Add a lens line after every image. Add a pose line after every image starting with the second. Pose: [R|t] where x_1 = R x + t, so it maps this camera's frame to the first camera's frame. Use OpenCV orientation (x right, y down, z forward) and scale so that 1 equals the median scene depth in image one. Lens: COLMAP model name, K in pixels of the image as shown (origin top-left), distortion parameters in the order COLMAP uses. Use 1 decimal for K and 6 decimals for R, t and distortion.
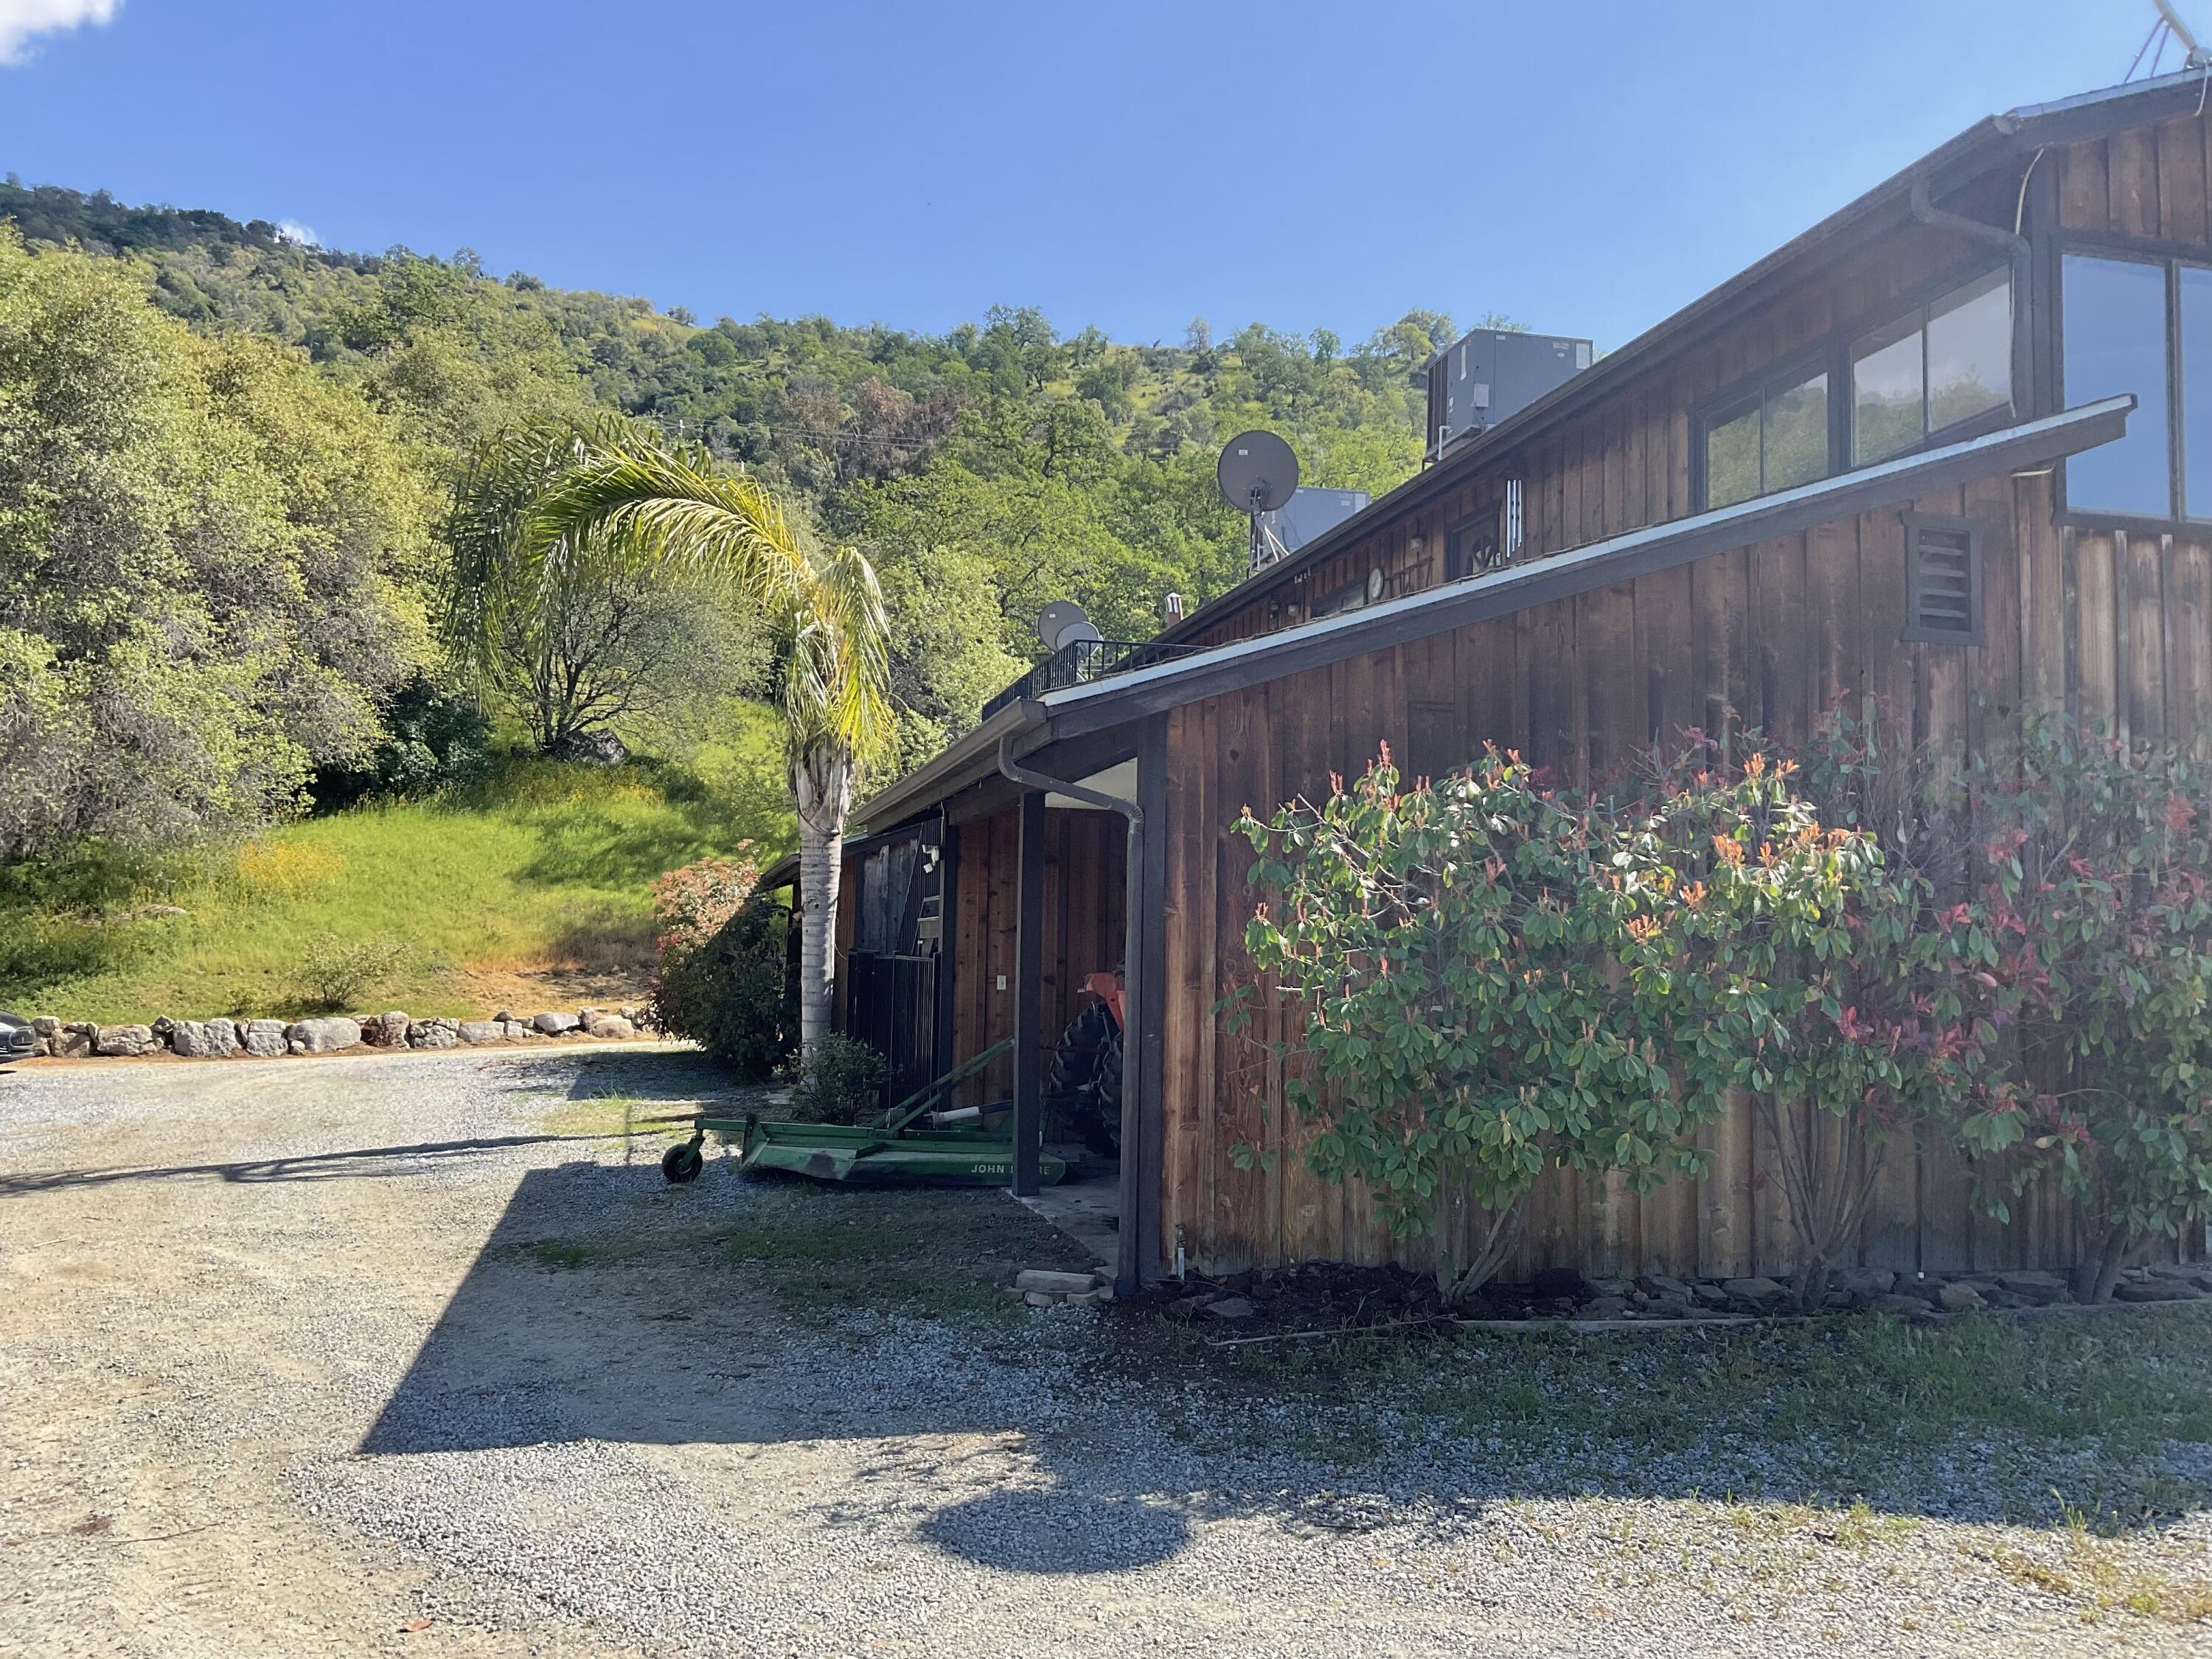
lens RADIAL K [[1814.7, 0, 1102.9], [0, 1814.7, 823.7], [0, 0, 1]] dist [0.084825, -0.166185]
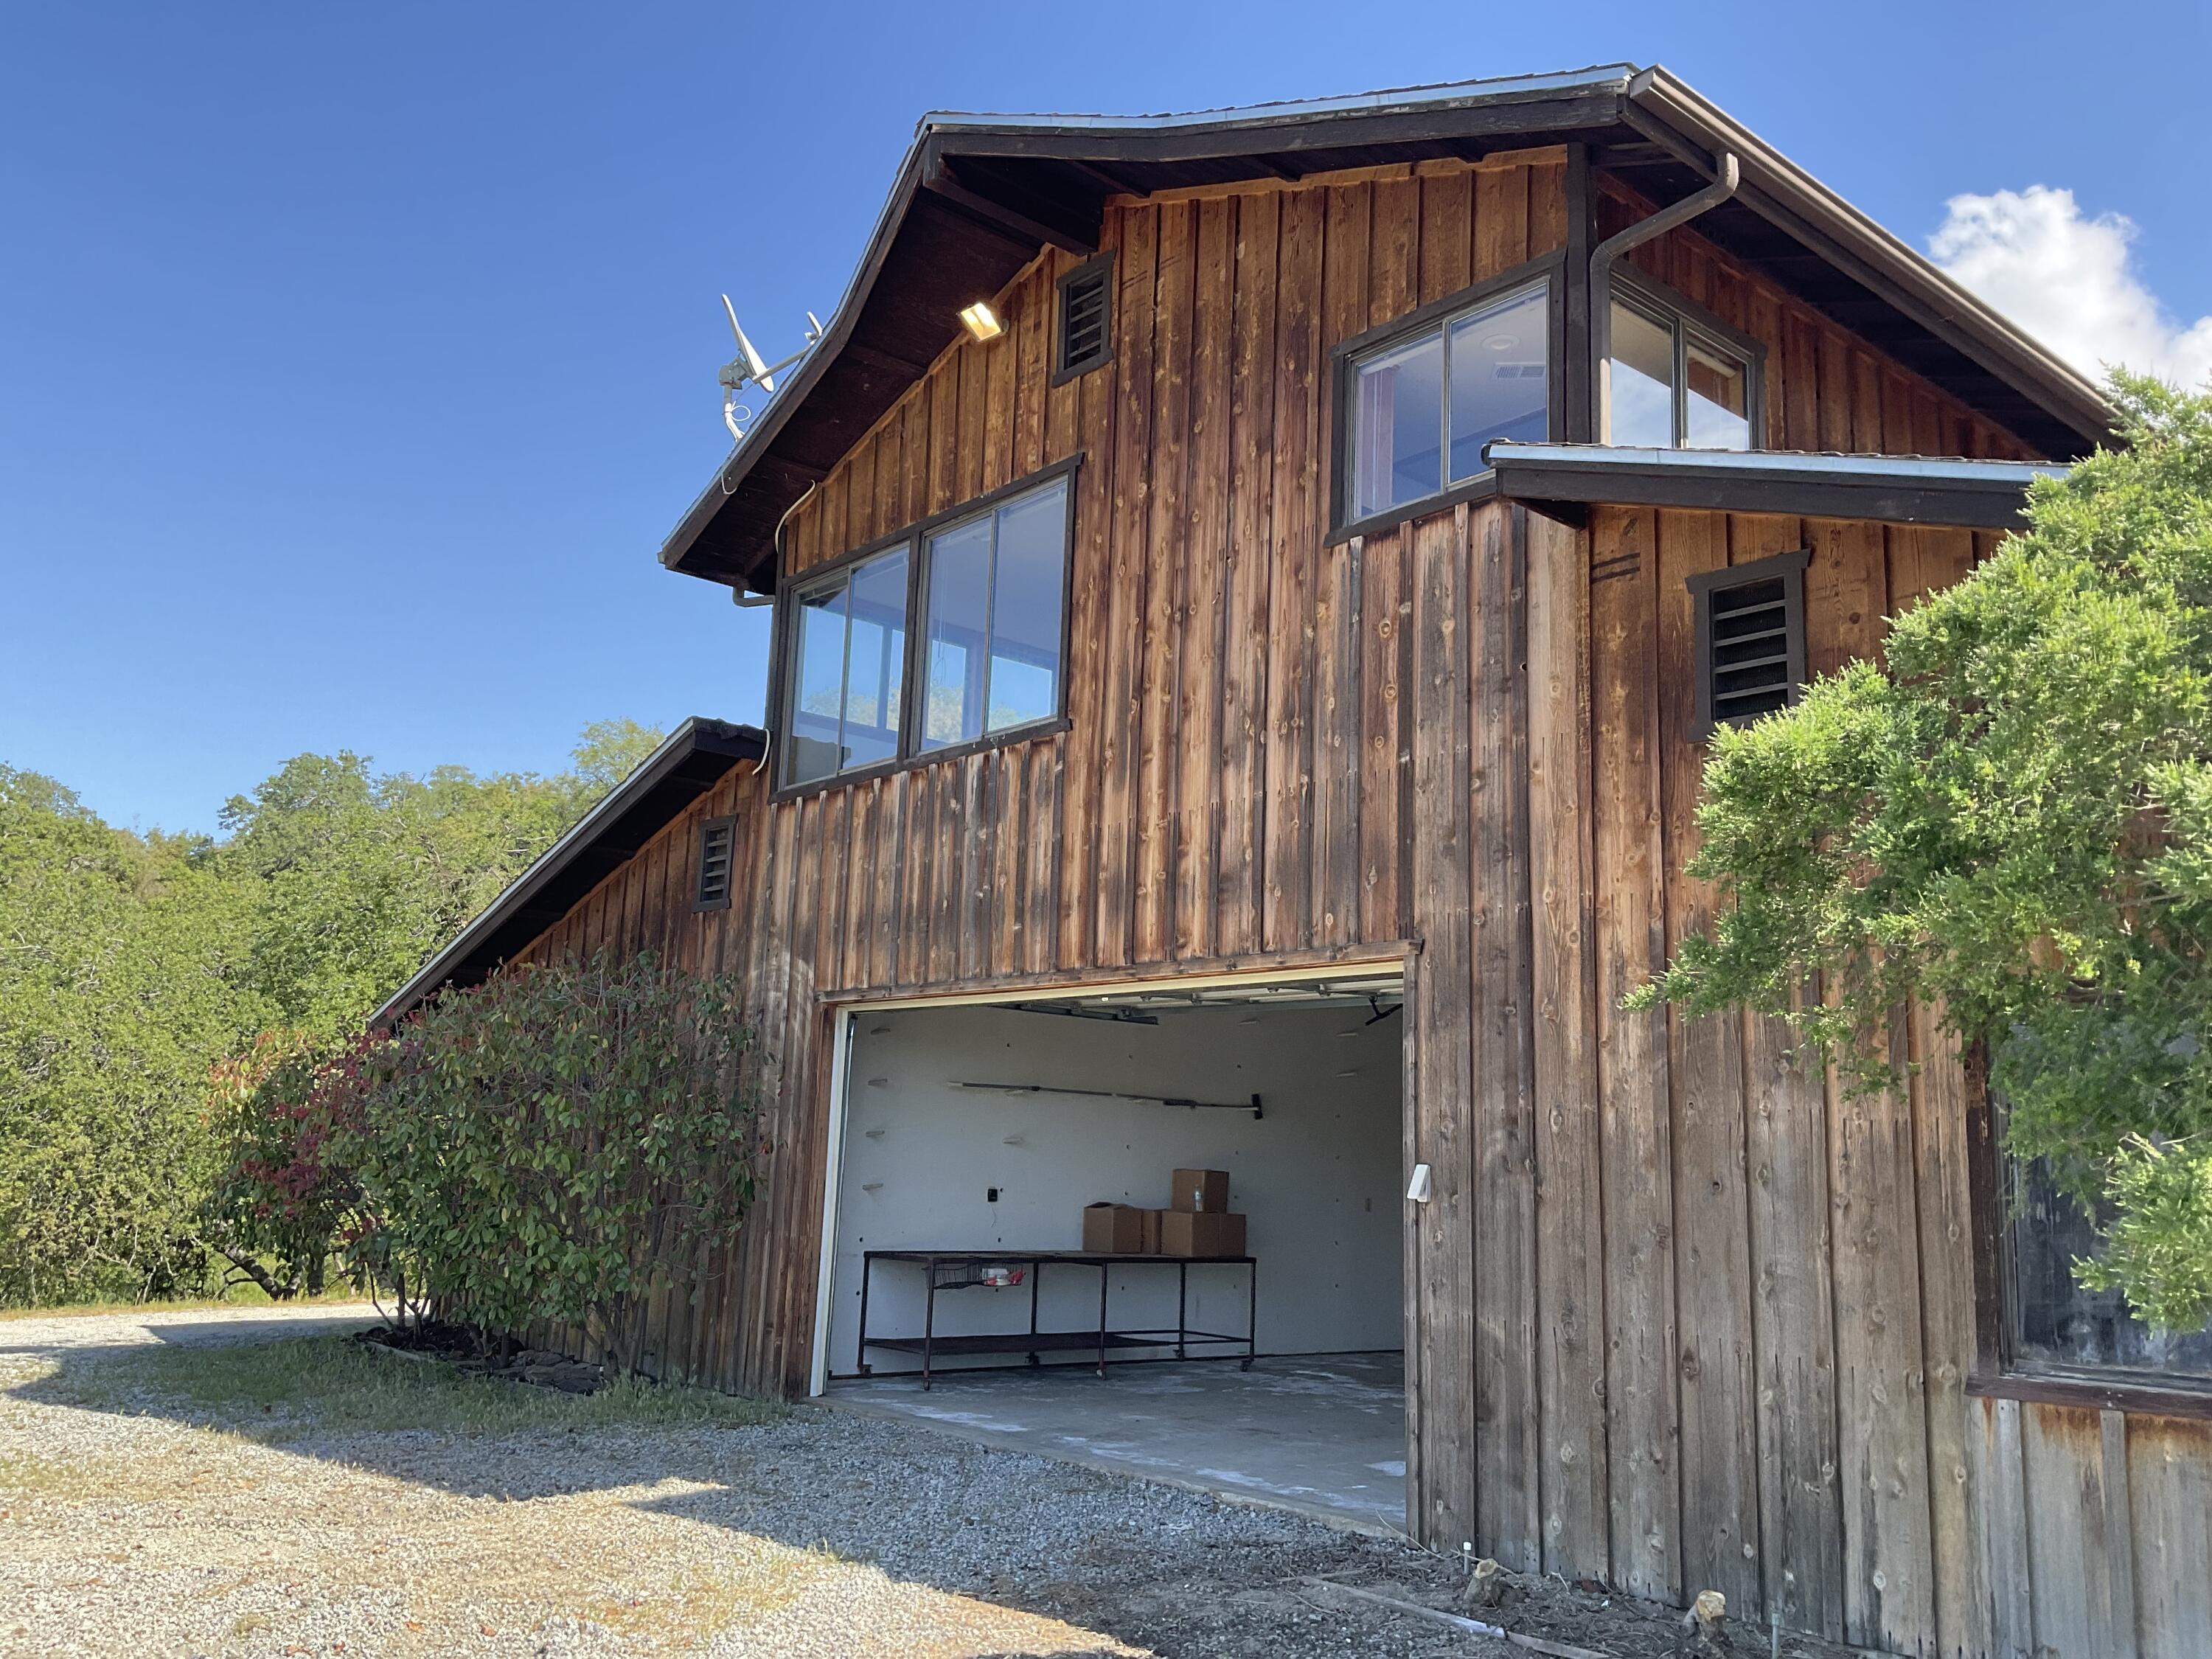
lens RADIAL K [[1814.7, 0, 1102.9], [0, 1814.7, 823.7], [0, 0, 1]] dist [0.084825, -0.166185]
pose [[0.458261, -0.171127, -0.872188, 2.368532], [0.040302, 0.984282, -0.171945, 0.111692], [0.887904, 0.043644, 0.457955, 0.832723]]
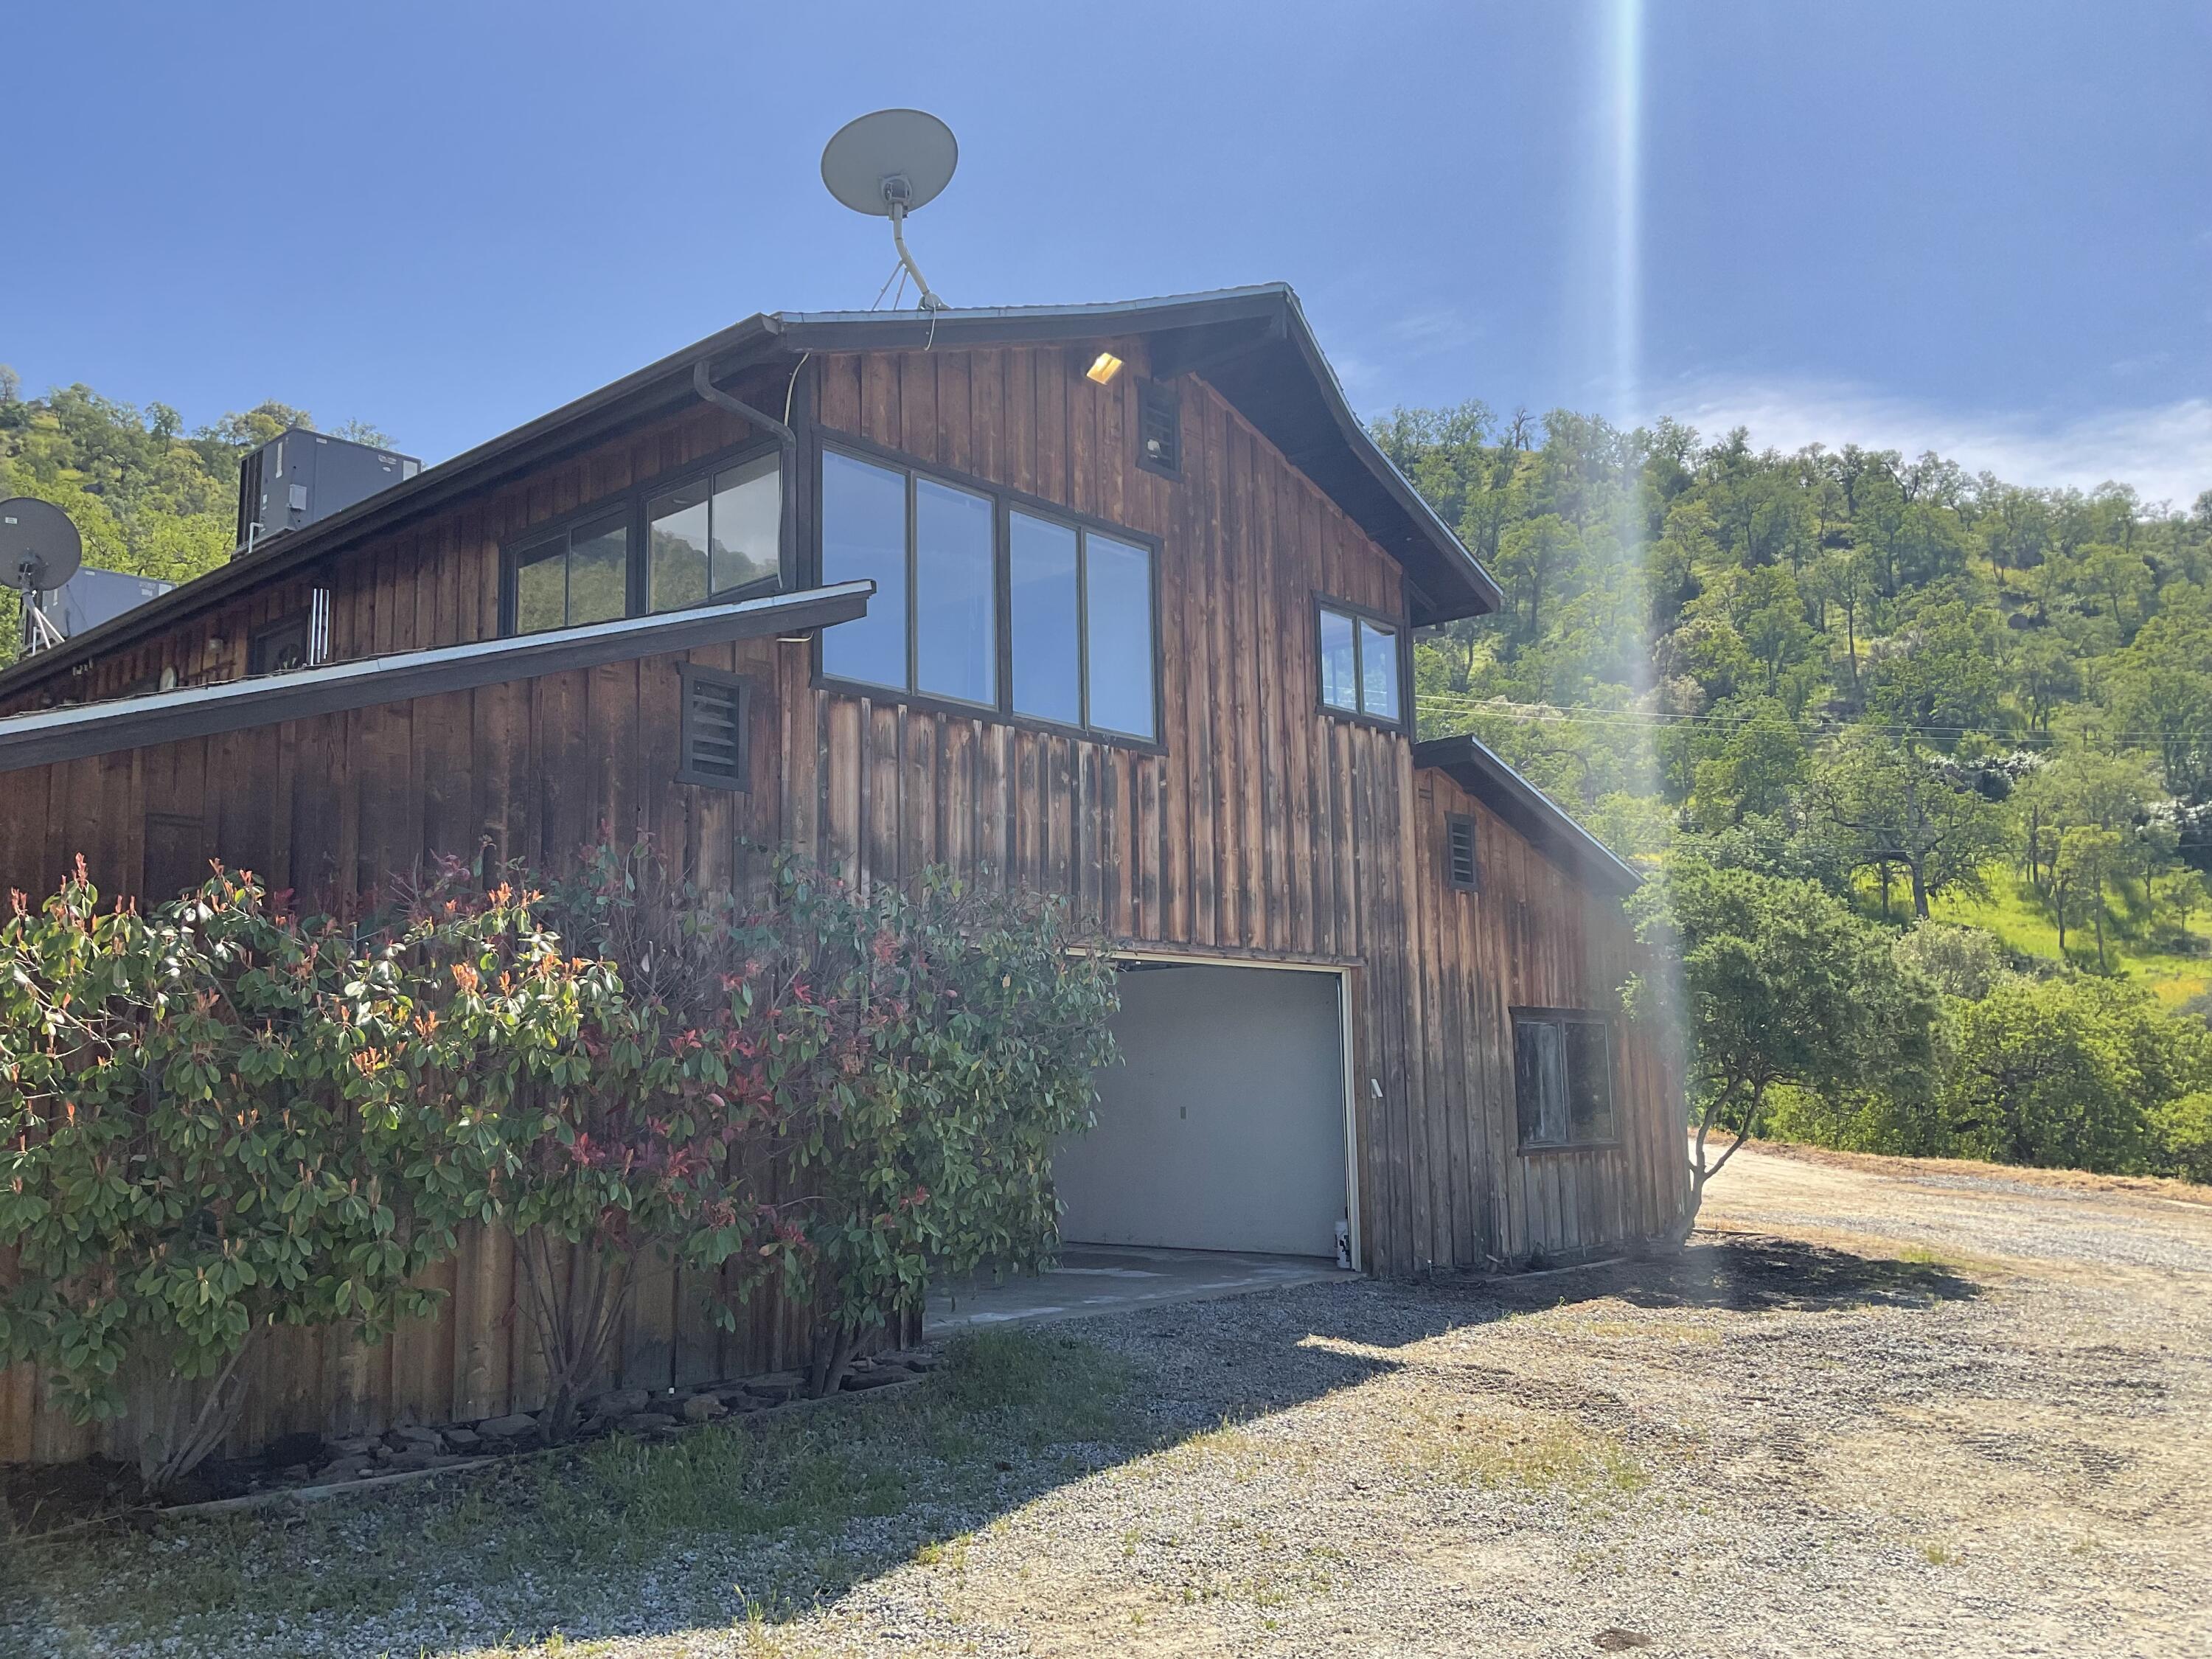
lens RADIAL K [[1814.7, 0, 1102.9], [0, 1814.7, 823.7], [0, 0, 1]] dist [0.084825, -0.166185]
pose [[0.823058, 0.049132, 0.565829, 0.054967], [-0.008727, 0.997228, -0.073896, 0.000660], [-0.567891, 0.055883, 0.821205, -0.011814]]
